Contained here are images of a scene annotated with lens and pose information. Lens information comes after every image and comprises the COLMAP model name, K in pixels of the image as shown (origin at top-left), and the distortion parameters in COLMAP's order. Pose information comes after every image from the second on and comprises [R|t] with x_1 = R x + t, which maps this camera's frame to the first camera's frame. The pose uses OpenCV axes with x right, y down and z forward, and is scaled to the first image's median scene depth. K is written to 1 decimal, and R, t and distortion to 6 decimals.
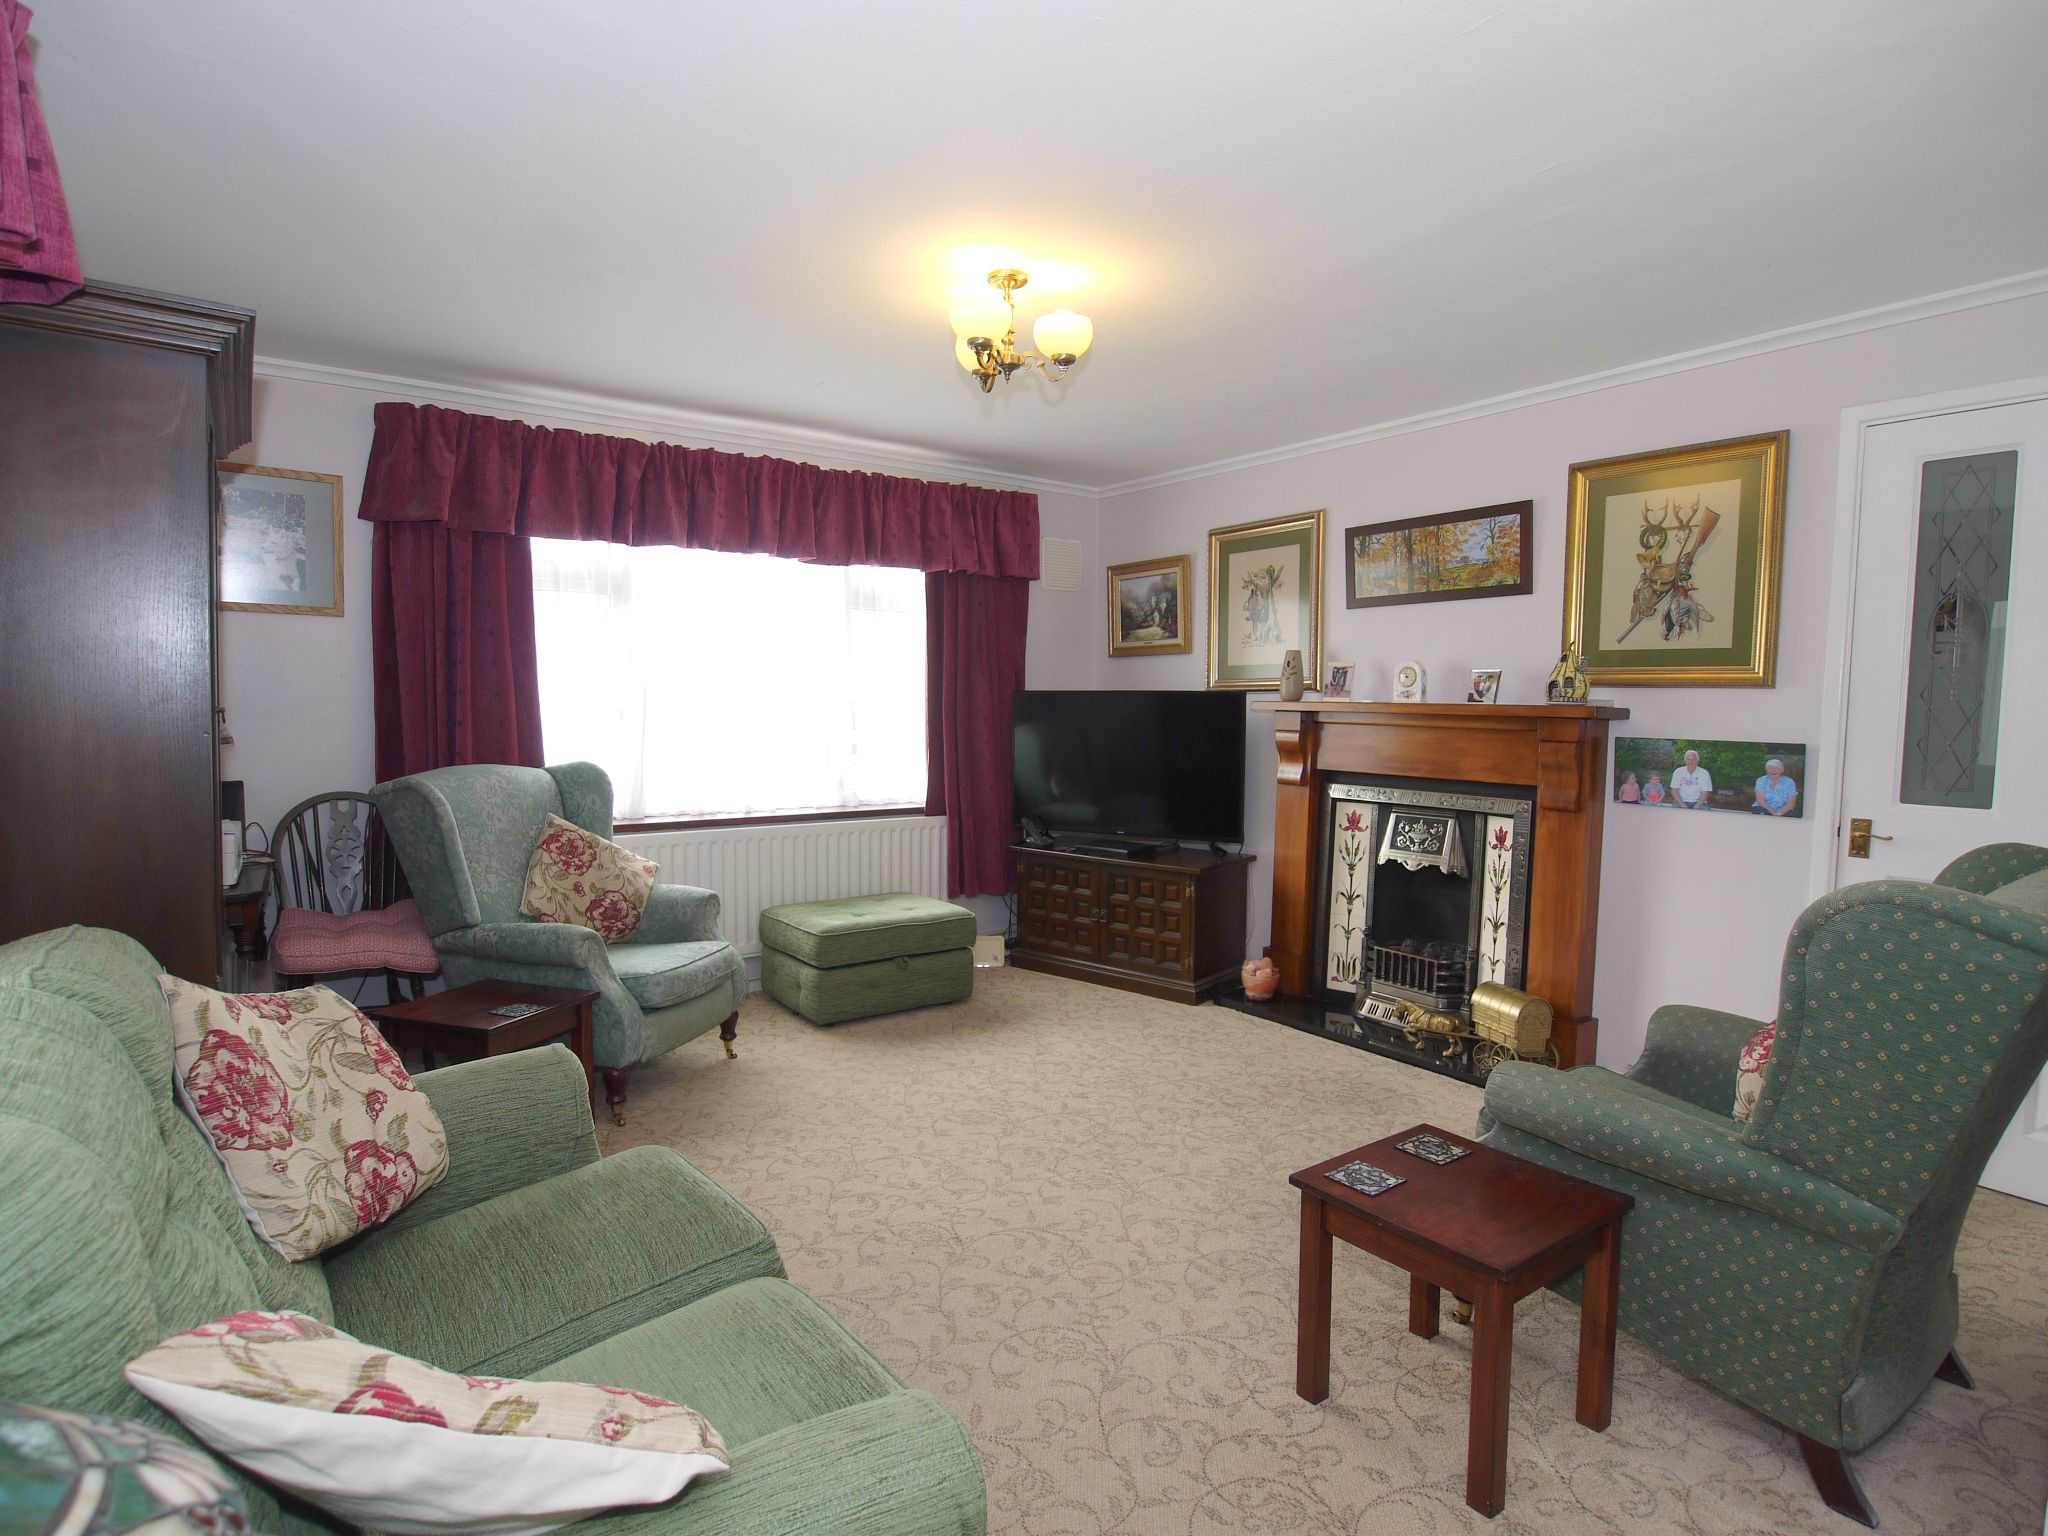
lens RADIAL K [[1083.8, 0, 1020.4], [0, 1083.8, 780.4], [0, 0, 1]] dist [-0.006246, -0.003053]
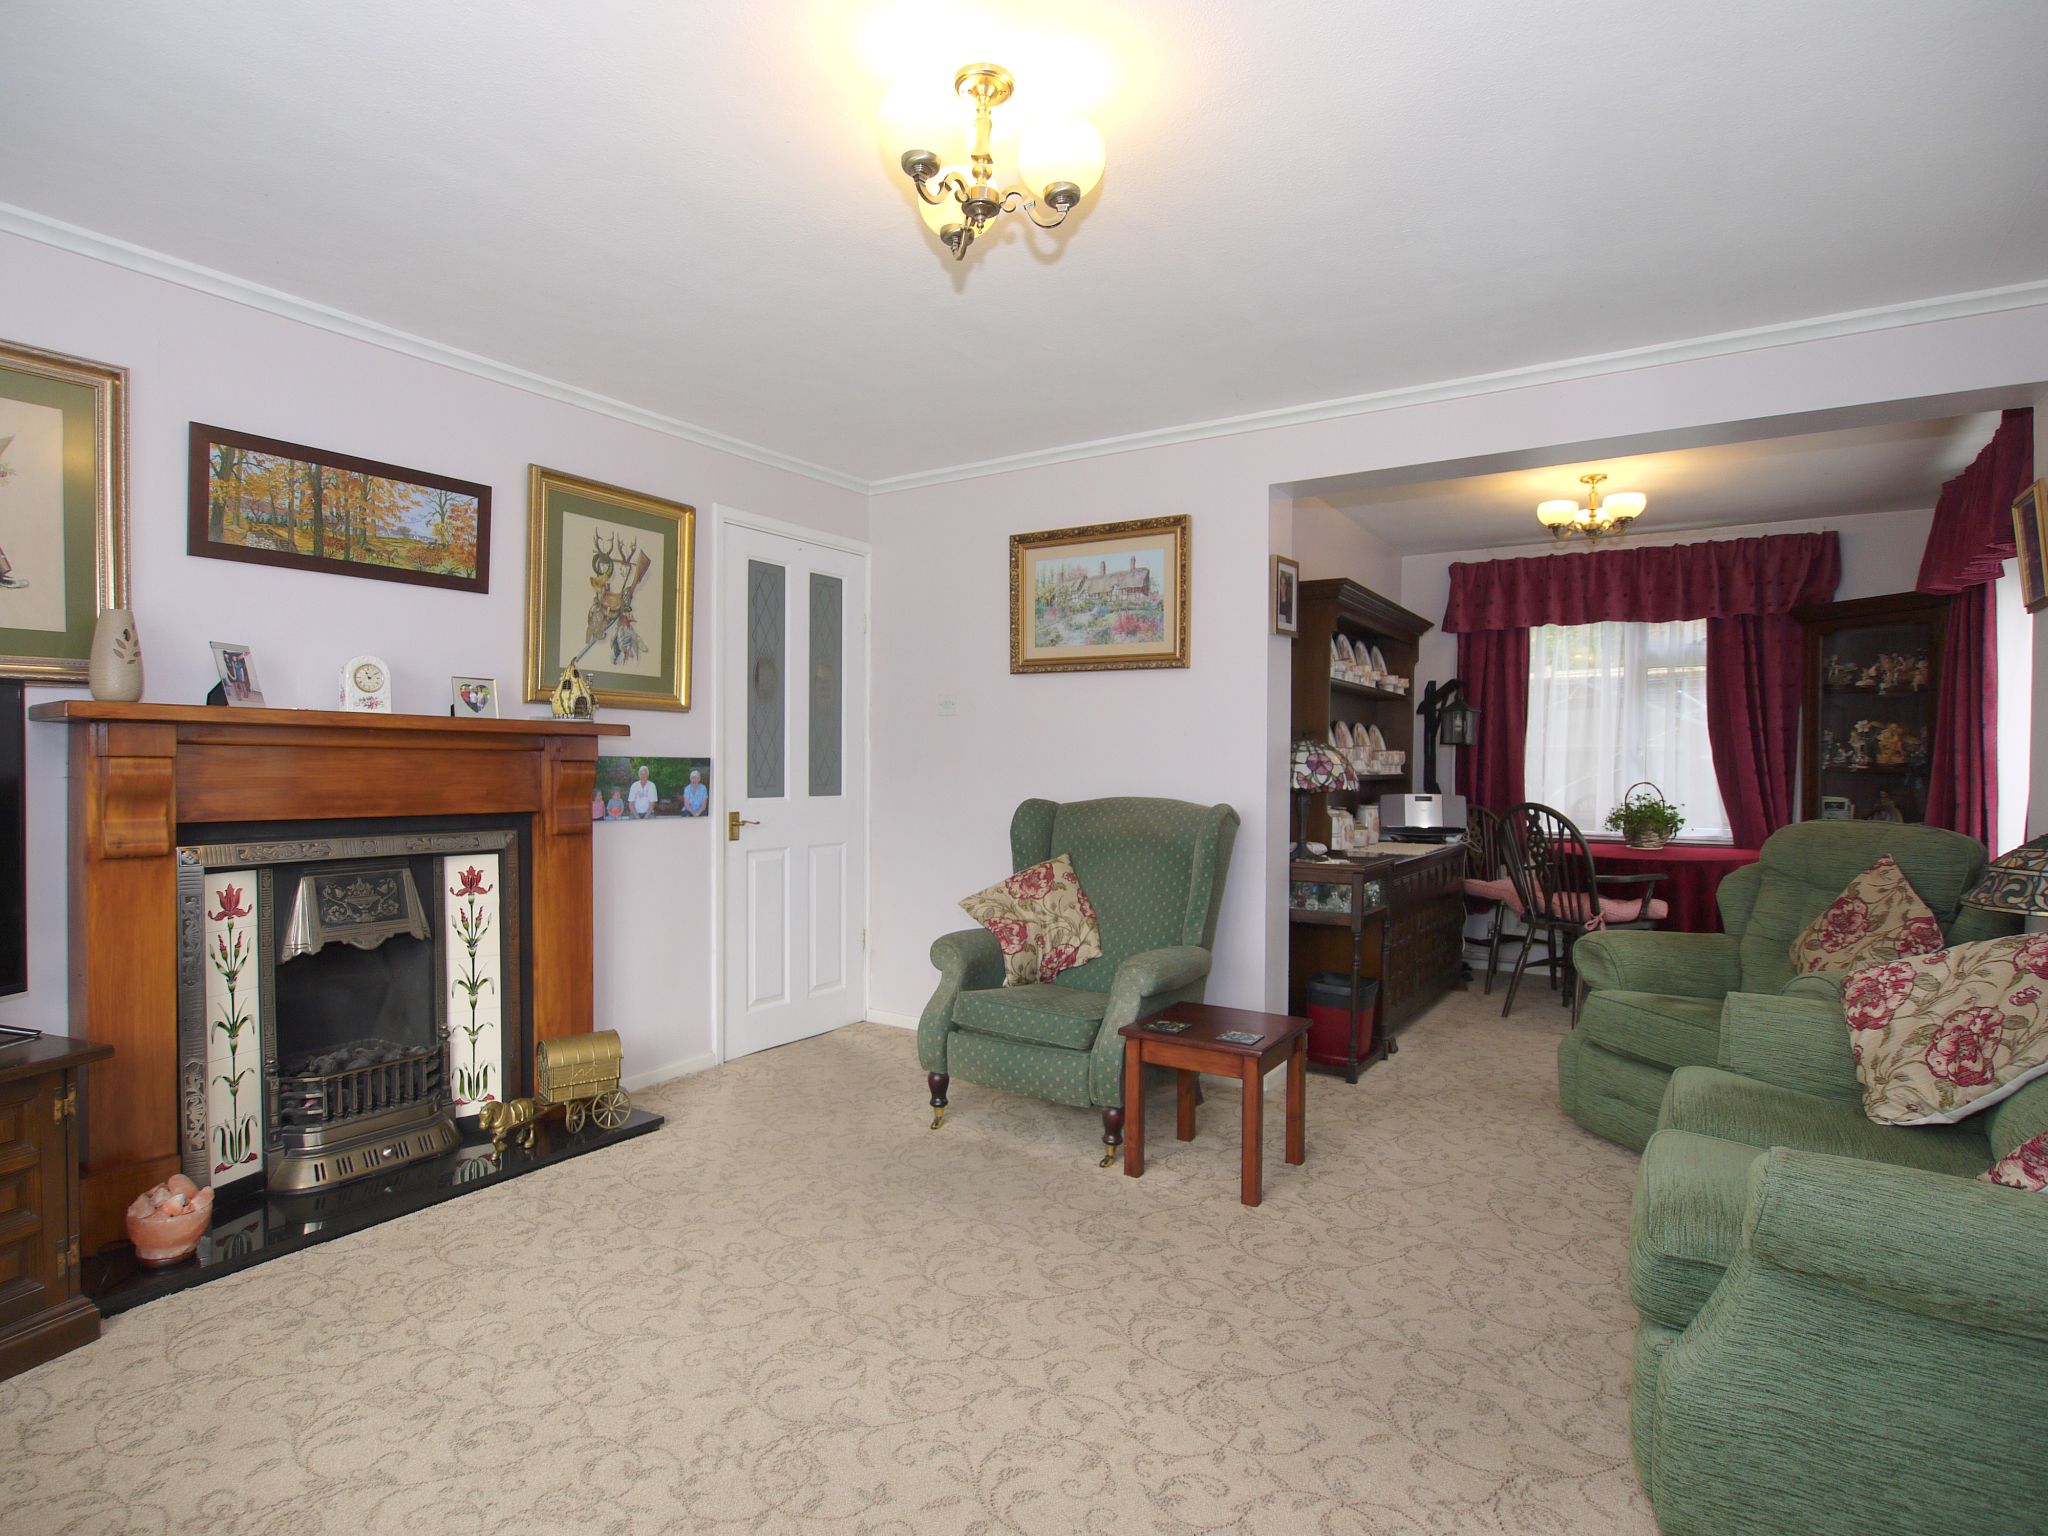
lens RADIAL K [[1083.8, 0, 1015.8], [0, 1083.8, 779.1], [0, 0, 1]] dist [-0.006246, -0.003053]
pose [[-0.357620, -0.029623, 0.933397, -0.497800], [0.056396, 0.996988, 0.053249, -0.046658], [-0.932163, 0.071682, -0.354873, 0.926837]]
